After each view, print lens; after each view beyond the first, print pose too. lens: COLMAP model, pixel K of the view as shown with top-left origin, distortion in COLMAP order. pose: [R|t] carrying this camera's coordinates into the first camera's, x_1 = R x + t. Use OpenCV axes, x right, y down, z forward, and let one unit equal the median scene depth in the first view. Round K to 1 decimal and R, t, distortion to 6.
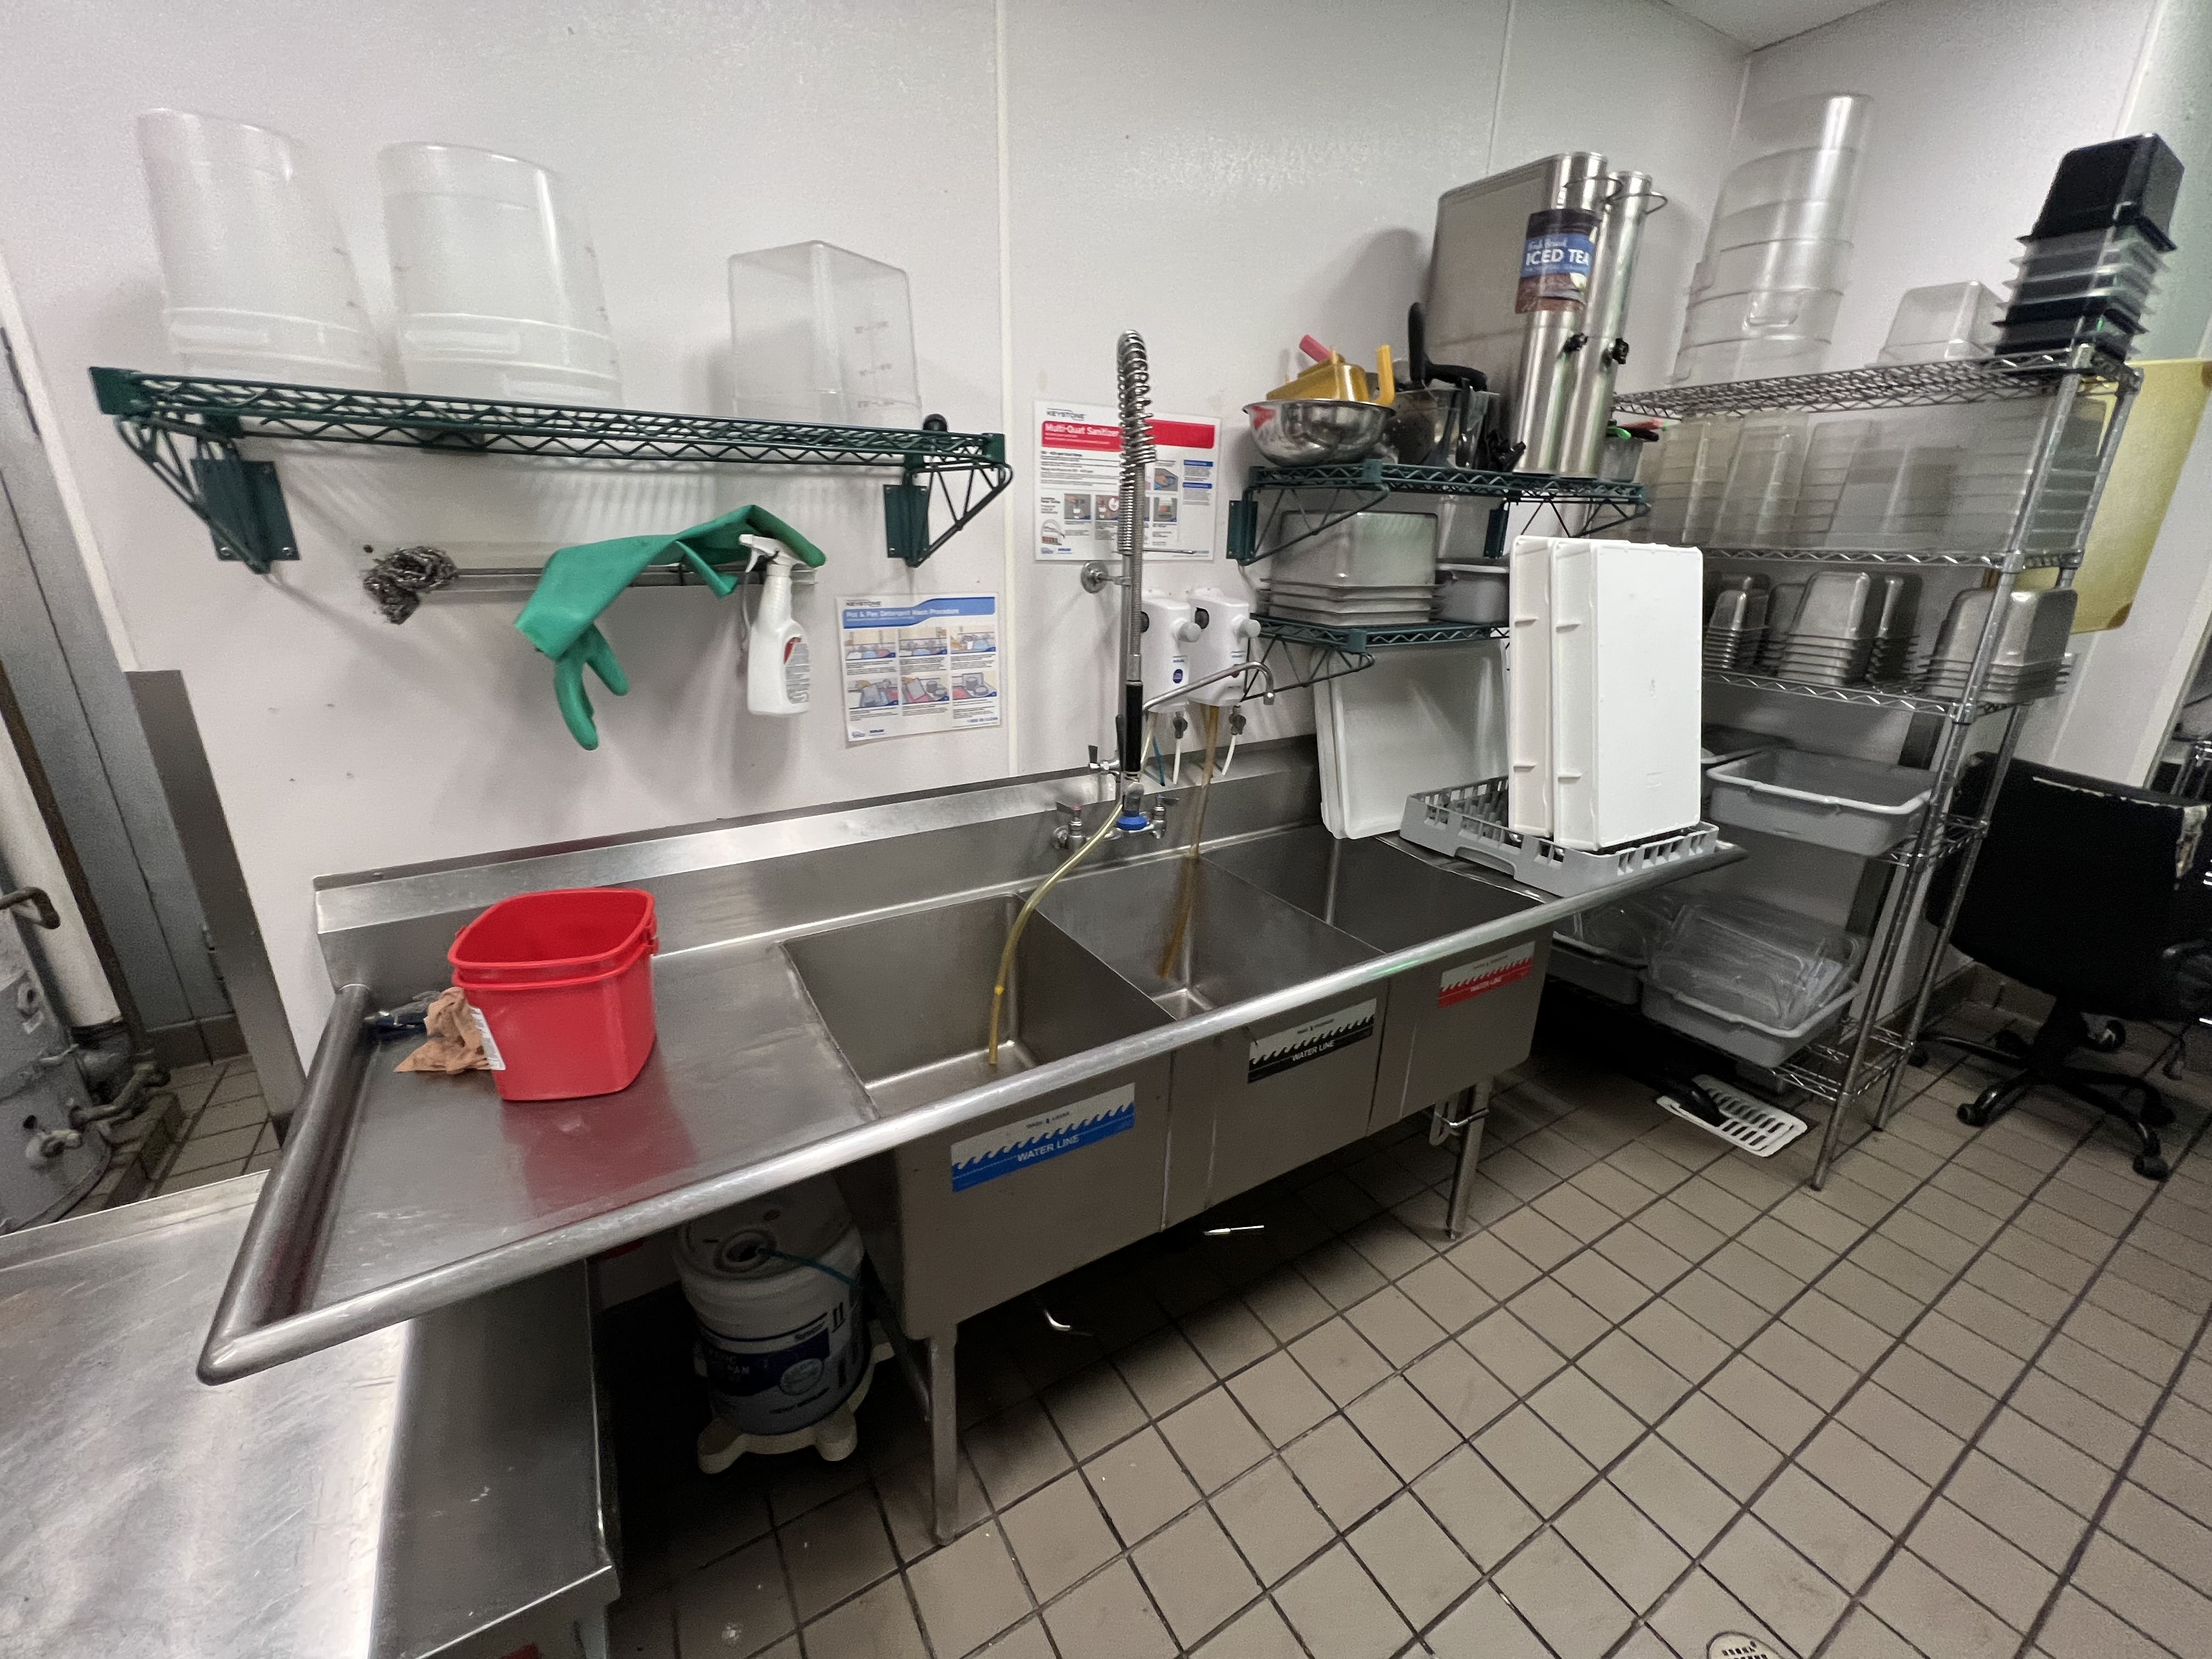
lens RADIAL K [[890.4, 0, 1106.1], [0, 890.4, 825.9], [0, 0, 1]] dist [-0.002929, -0.000224]
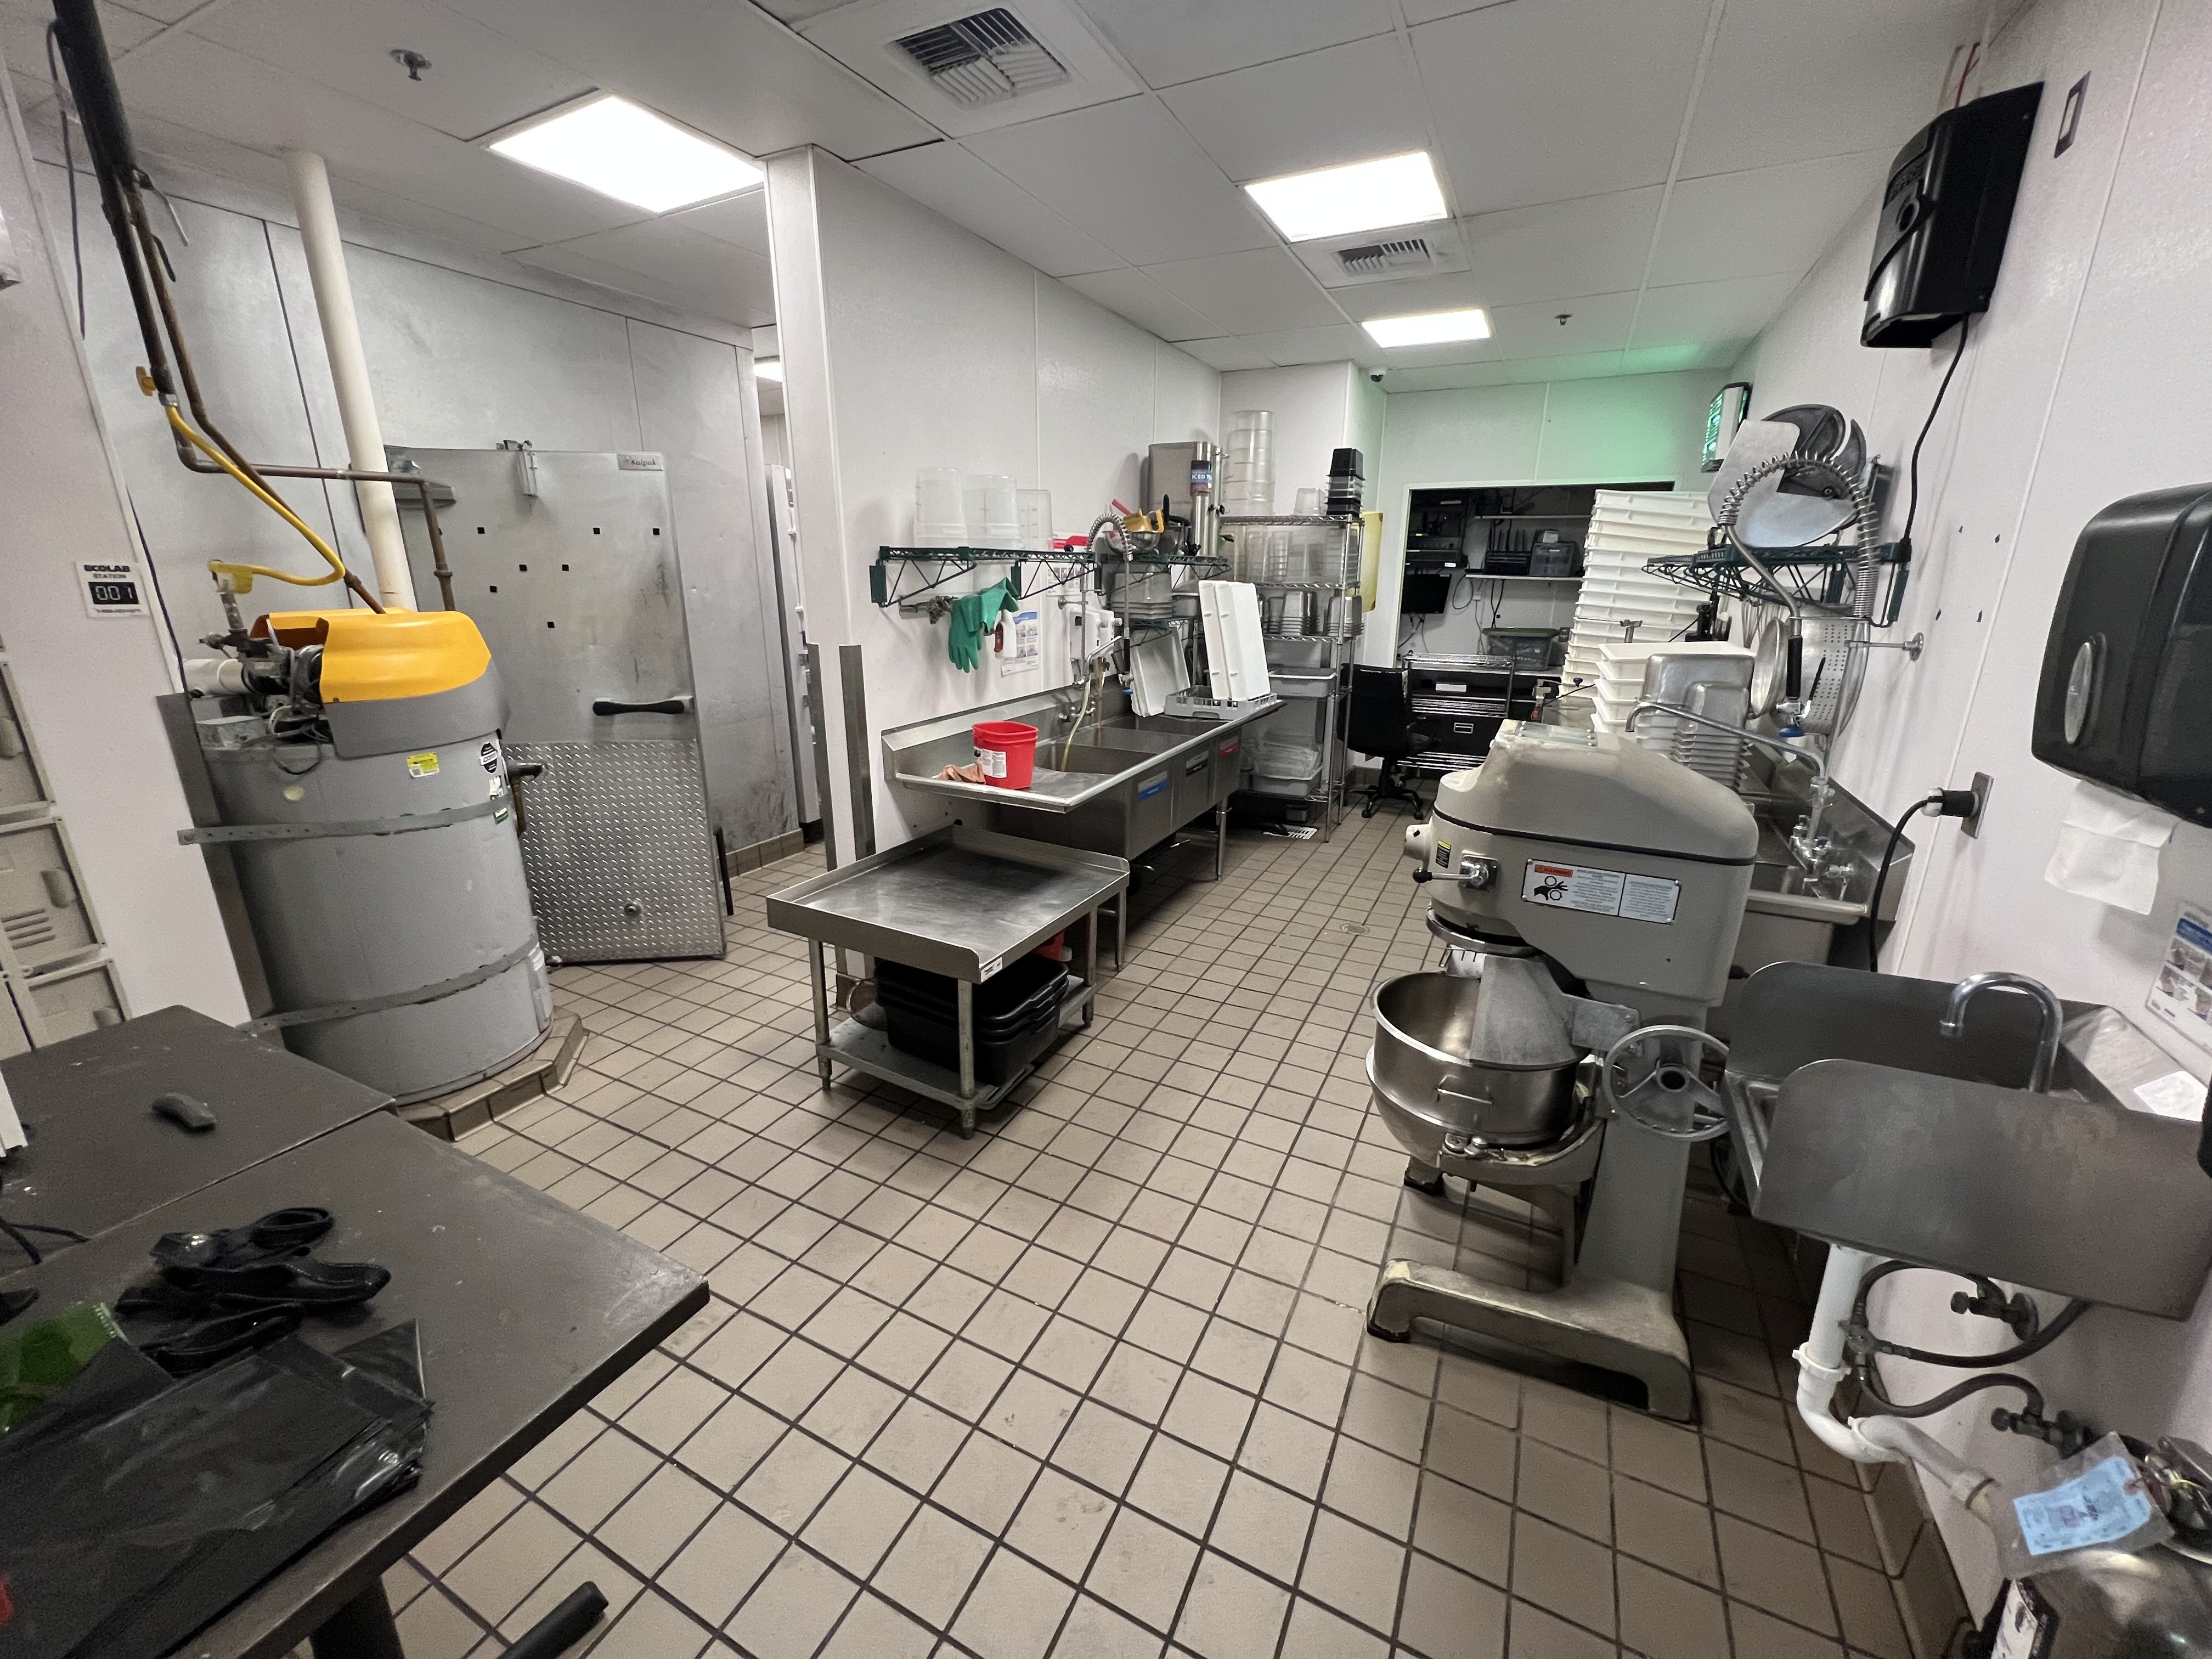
lens RADIAL K [[890.4, 0, 1103.9], [0, 890.4, 832.3], [0, 0, 1]] dist [-0.002929, -0.000224]
pose [[0.848593, -0.163526, 0.503140, -1.131518], [0.179594, 0.983598, 0.016779, 0.277046], [-0.497631, 0.076123, 0.864042, -0.967713]]
